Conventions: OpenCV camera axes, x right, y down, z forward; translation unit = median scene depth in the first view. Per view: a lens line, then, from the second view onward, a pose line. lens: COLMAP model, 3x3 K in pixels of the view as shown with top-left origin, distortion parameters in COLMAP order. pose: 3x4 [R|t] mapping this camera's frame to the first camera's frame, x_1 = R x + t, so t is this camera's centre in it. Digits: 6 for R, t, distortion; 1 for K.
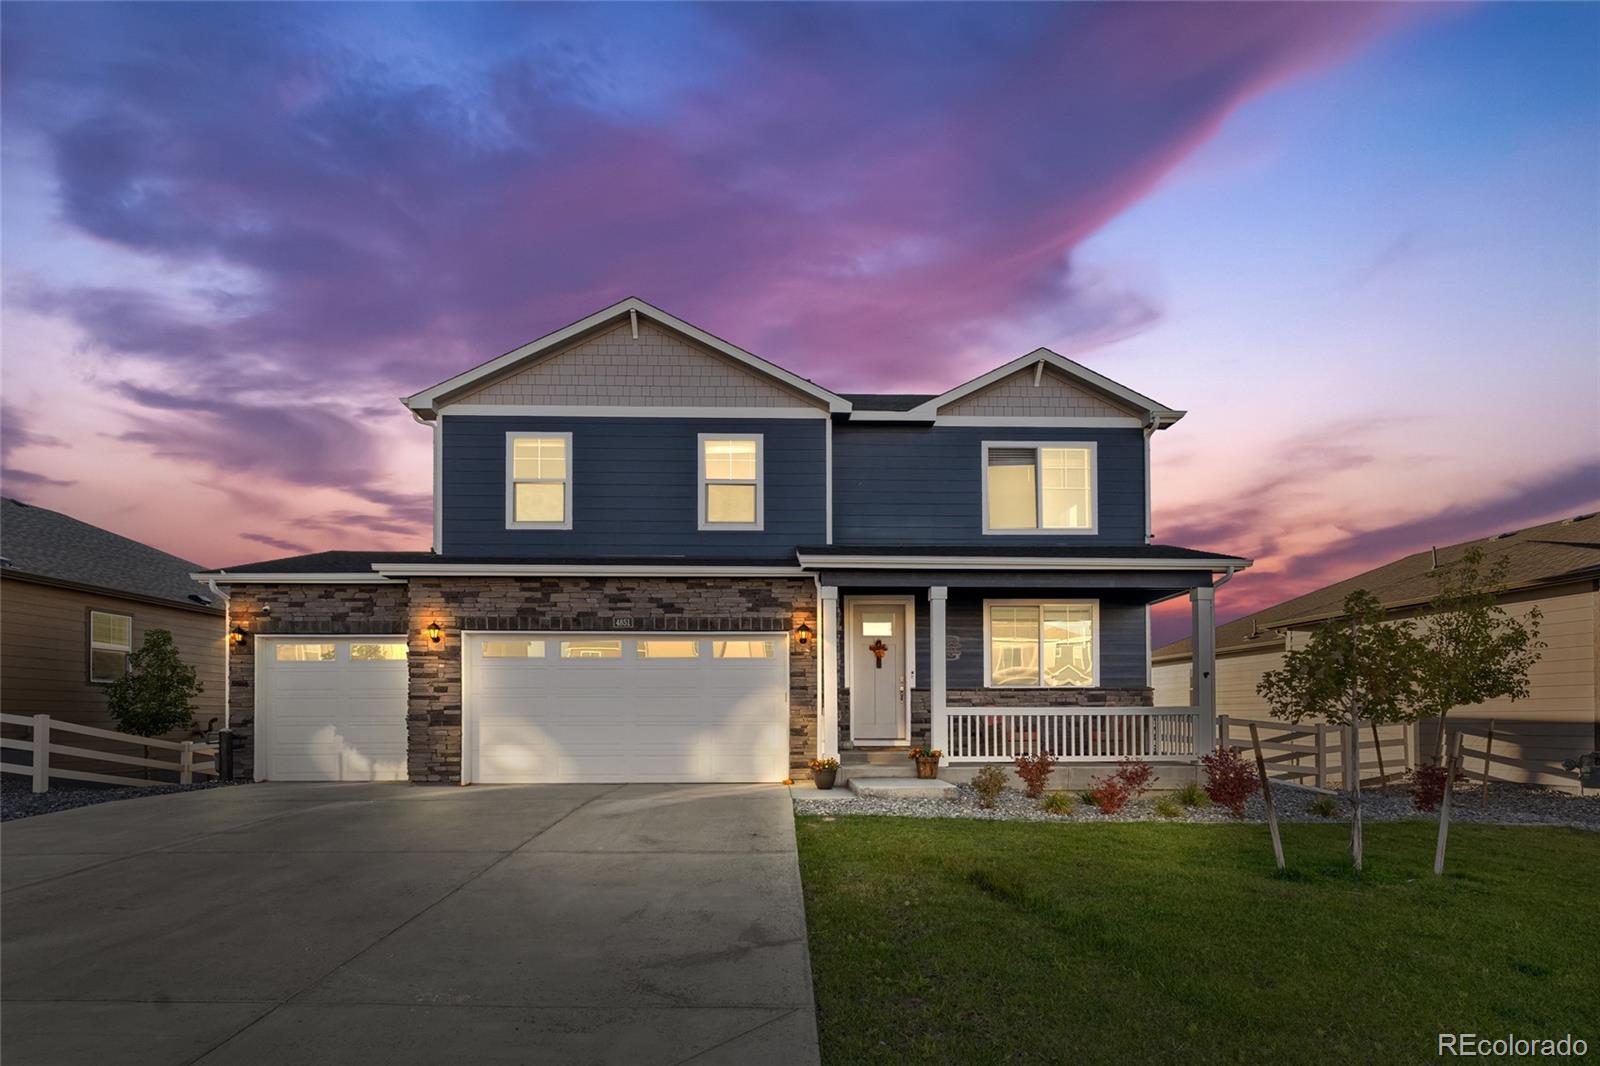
lens RADIAL K [[740.1, 0, 798.1], [0, 740.1, 716.4], [0, 0, 1]] dist [0.004000, 0.000348]
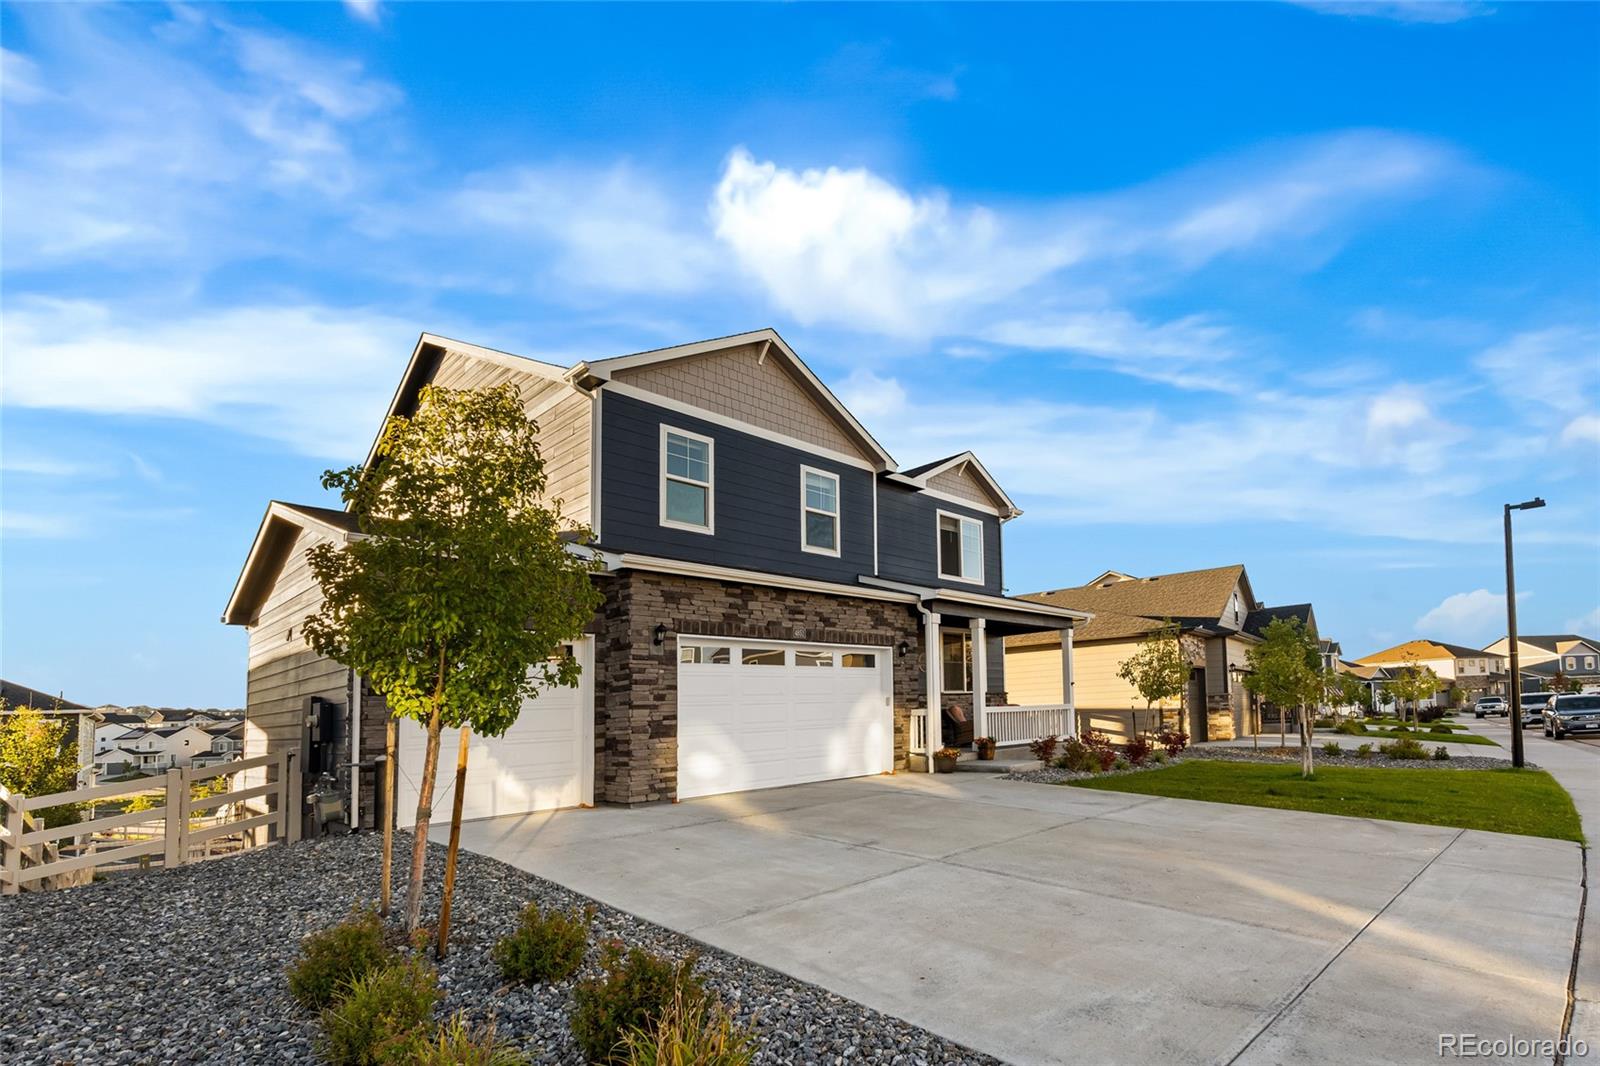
lens RADIAL K [[767.4, 0, 796.3], [0, 767.4, 677.2], [0, 0, 1]] dist [0.000493, 0.000056]
pose [[0.727810, 0.008800, 0.685722, -0.988128], [0.027650, 0.998728, -0.042163, -0.016850], [-0.685221, 0.049647, 0.726641, 0.201340]]
